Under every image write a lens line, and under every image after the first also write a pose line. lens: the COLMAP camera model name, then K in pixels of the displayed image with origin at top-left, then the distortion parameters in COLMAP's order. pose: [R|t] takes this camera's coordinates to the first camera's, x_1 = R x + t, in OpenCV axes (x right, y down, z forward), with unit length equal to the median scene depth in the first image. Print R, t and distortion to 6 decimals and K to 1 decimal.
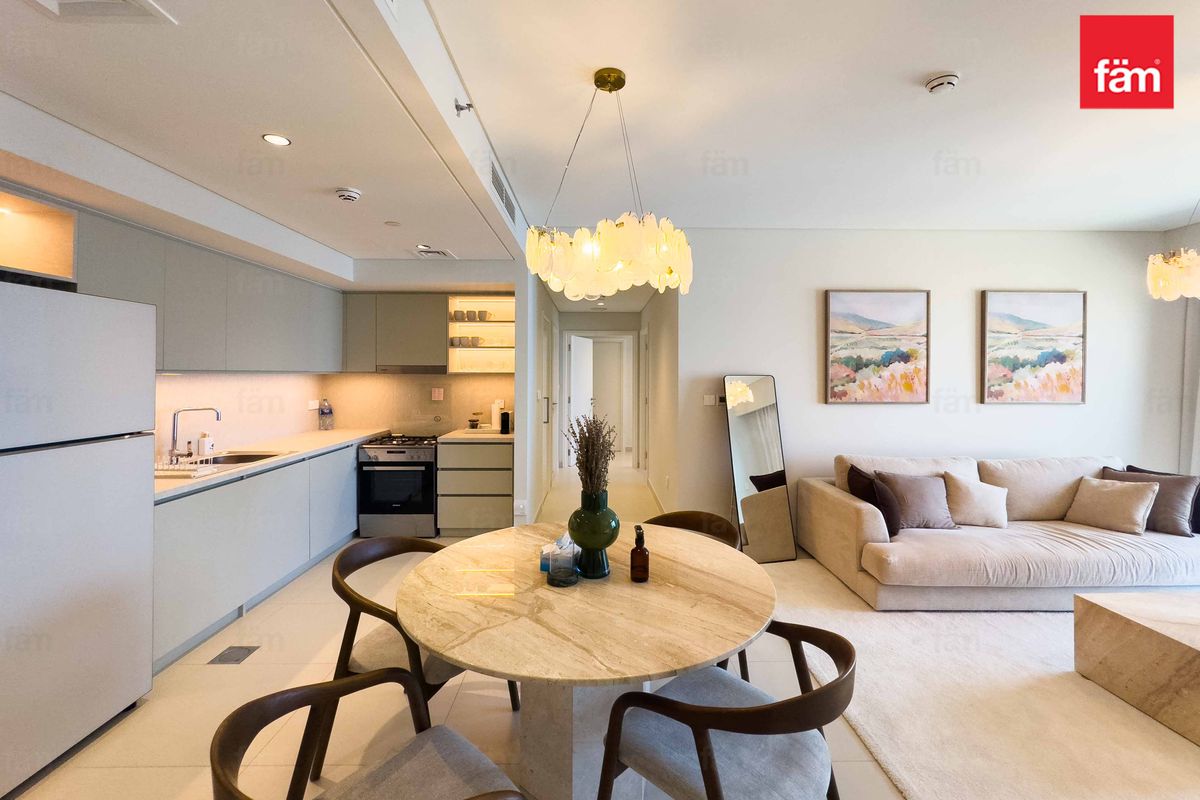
lens RADIAL K [[500.7, 0, 601.1], [0, 500.7, 371.8], [0, 0, 1]] dist [-0.001190, -0.000211]
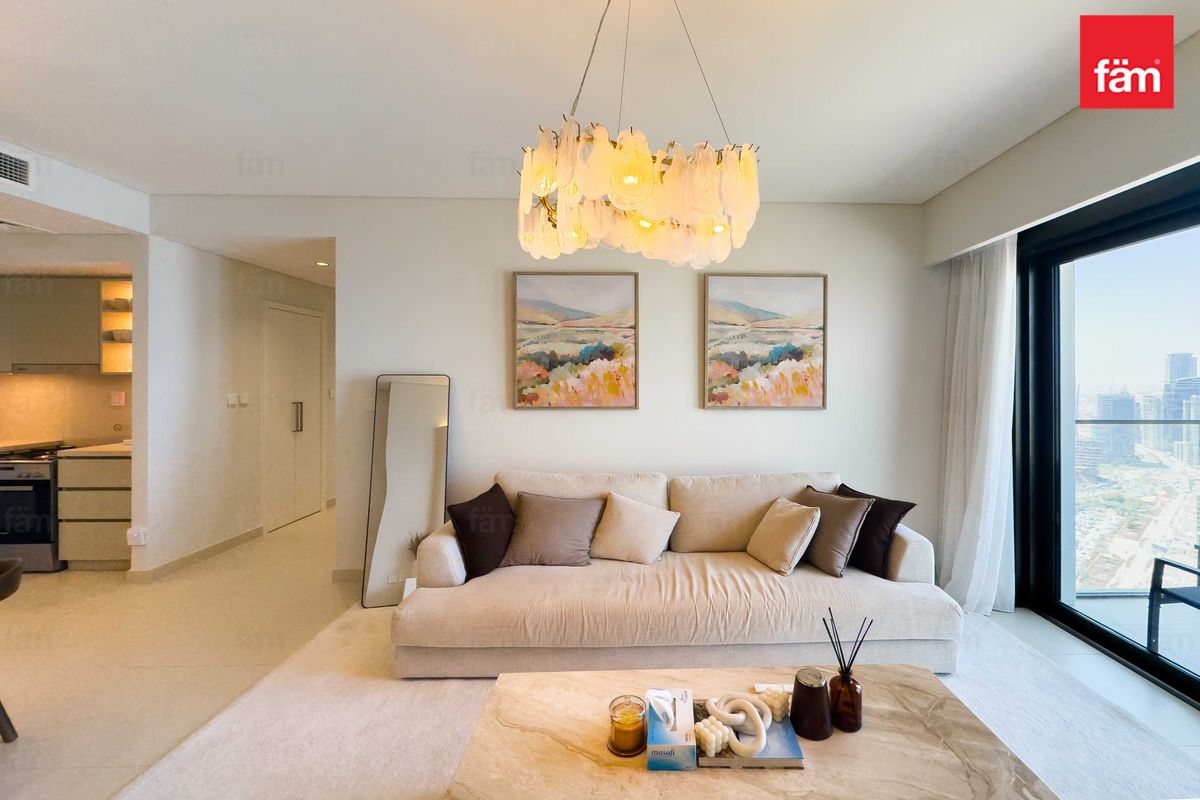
lens RADIAL K [[505.9, 0, 656.3], [0, 505.9, 378.0], [0, 0, 1]] dist [-0.001452, -0.000115]
pose [[0.999895, -0.000513, 0.014484, 0.674522], [0.000477, 0.999997, 0.002503, 0.009990], [-0.014486, -0.002495, 0.999892, 0.156733]]
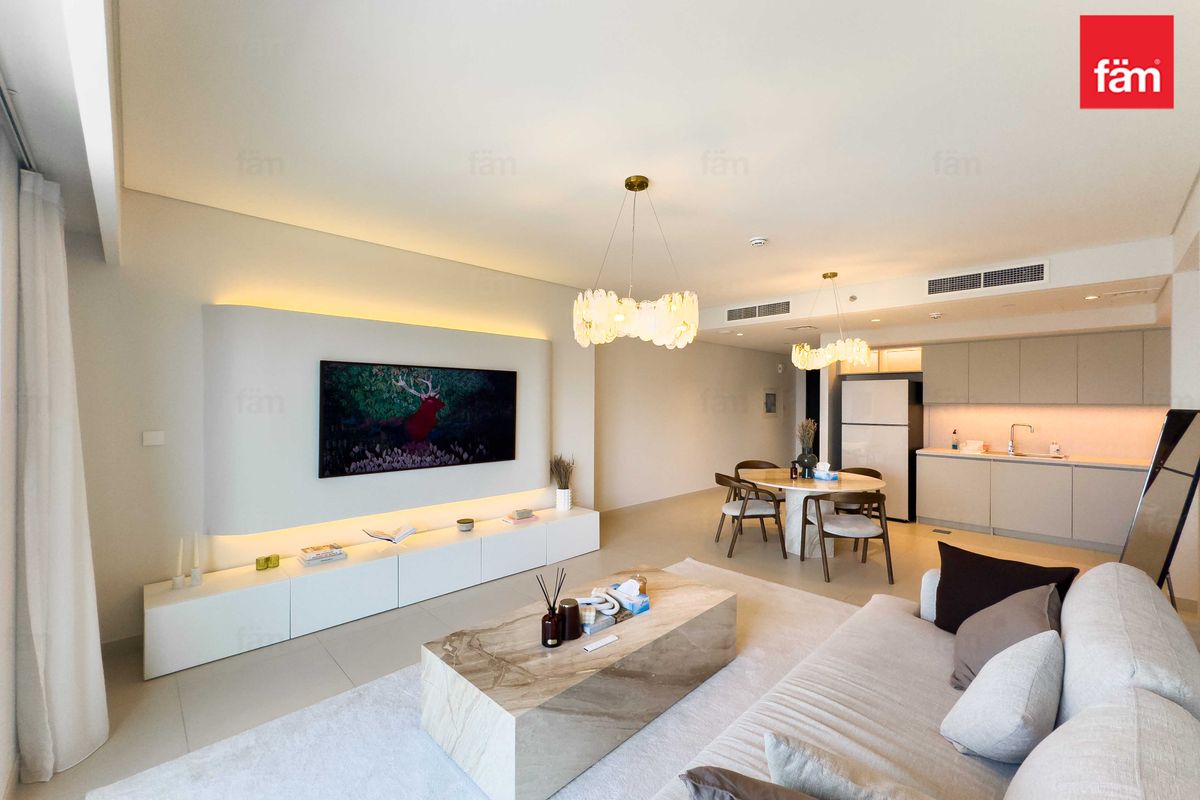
lens RADIAL K [[486.4, 0, 597.7], [0, 486.4, 402.2], [0, 0, 1]] dist [0.000990, 0.000229]
pose [[-0.726947, -0.004251, -0.686681, 1.135638], [-0.004257, 0.999990, -0.001684, 0.002465], [0.686681, 0.001699, -0.726957, 0.924301]]
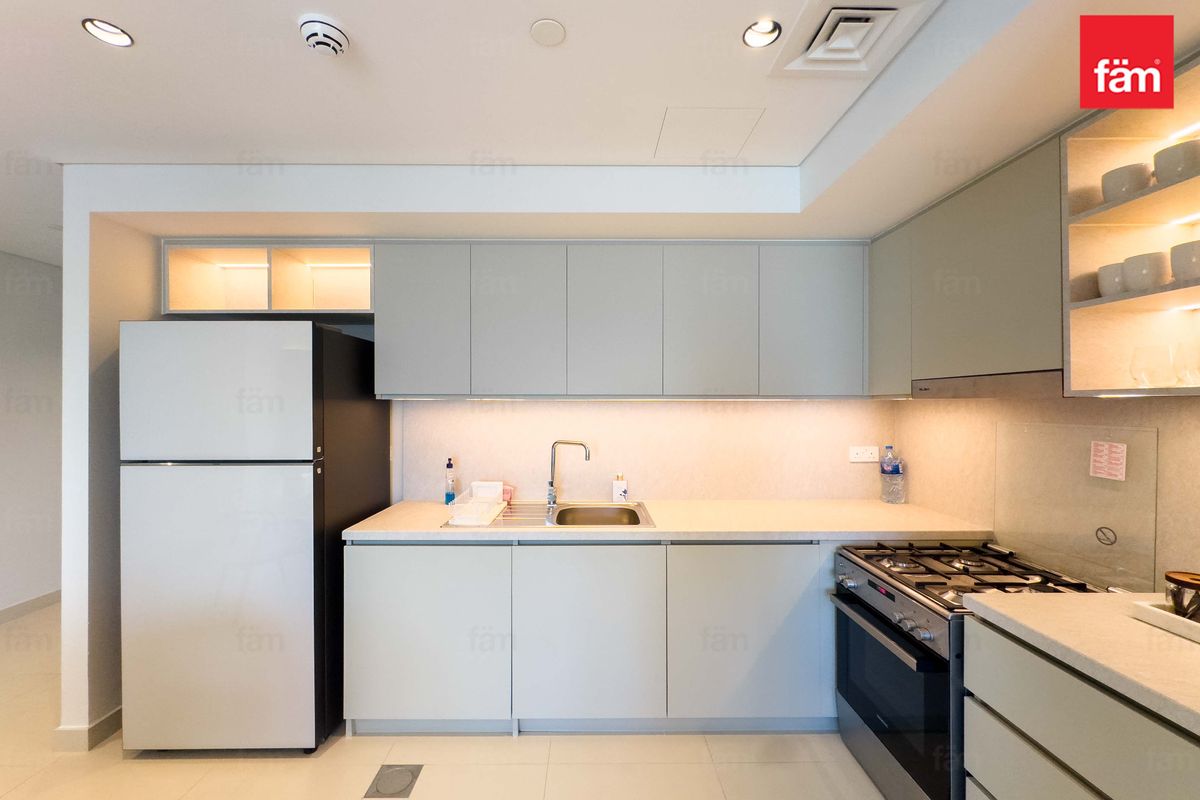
lens RADIAL K [[500.2, 0, 597.8], [0, 500.2, 403.3], [0, 0, 1]] dist [-0.000634, -0.000108]
pose [[-0.006074, -0.001498, -0.999980, -0.000642], [0.002197, 0.999996, -0.001511, 0.009303], [0.999979, -0.002206, -0.006071, 0.791997]]
